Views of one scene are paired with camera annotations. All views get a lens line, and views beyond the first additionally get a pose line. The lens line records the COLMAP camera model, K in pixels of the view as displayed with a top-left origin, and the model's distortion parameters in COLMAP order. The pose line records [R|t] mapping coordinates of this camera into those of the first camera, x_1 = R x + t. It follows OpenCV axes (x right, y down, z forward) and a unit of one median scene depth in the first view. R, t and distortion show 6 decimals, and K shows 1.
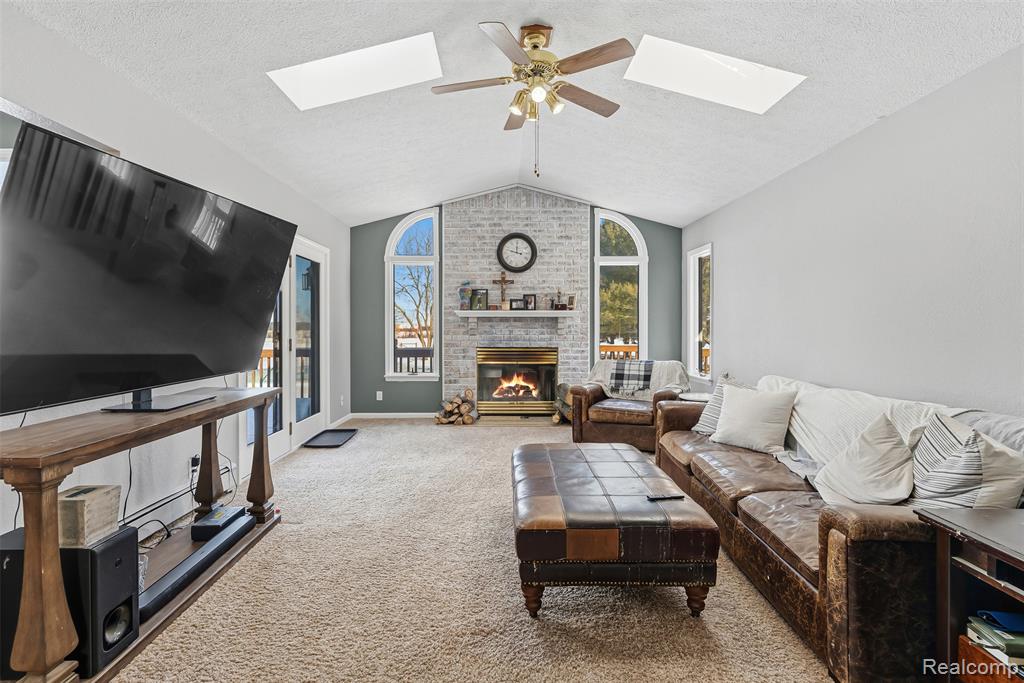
lens RADIAL K [[490.4, 0, 513.2], [0, 490.4, 332.1], [0, 0, 1]] dist [0.004046, -0.000282]
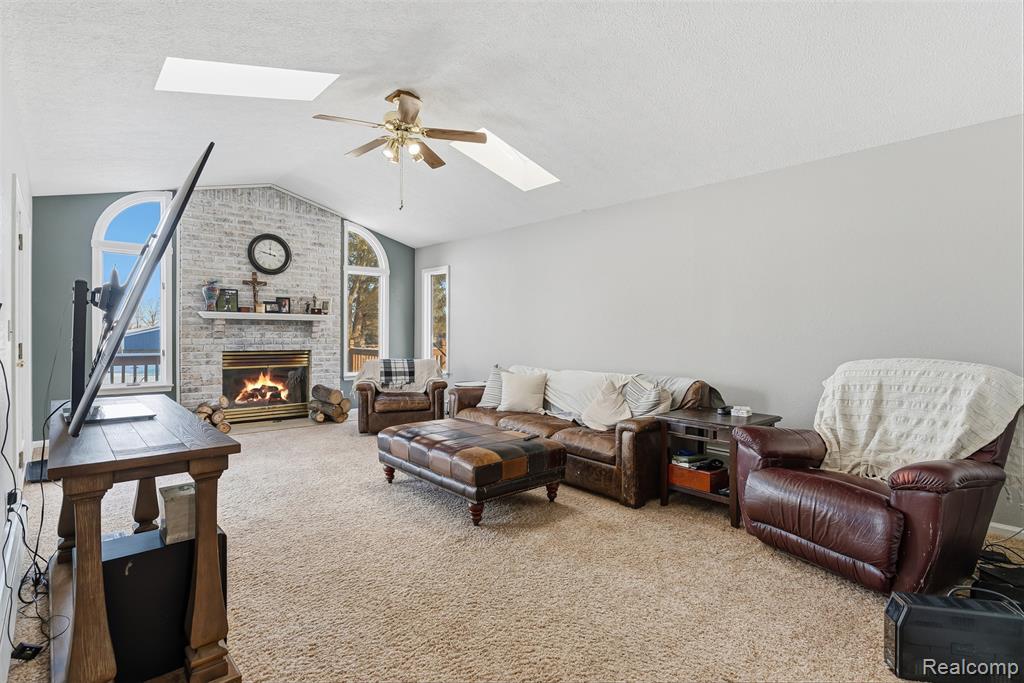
lens RADIAL K [[499.2, 0, 510.3], [0, 499.2, 340.9], [0, 0, 1]] dist [-0.013541, 0.000205]
pose [[0.748970, -0.005144, 0.662584, -0.292965], [-0.002773, 0.999937, 0.010898, -0.000777], [-0.662598, -0.009999, 0.748909, -0.065994]]
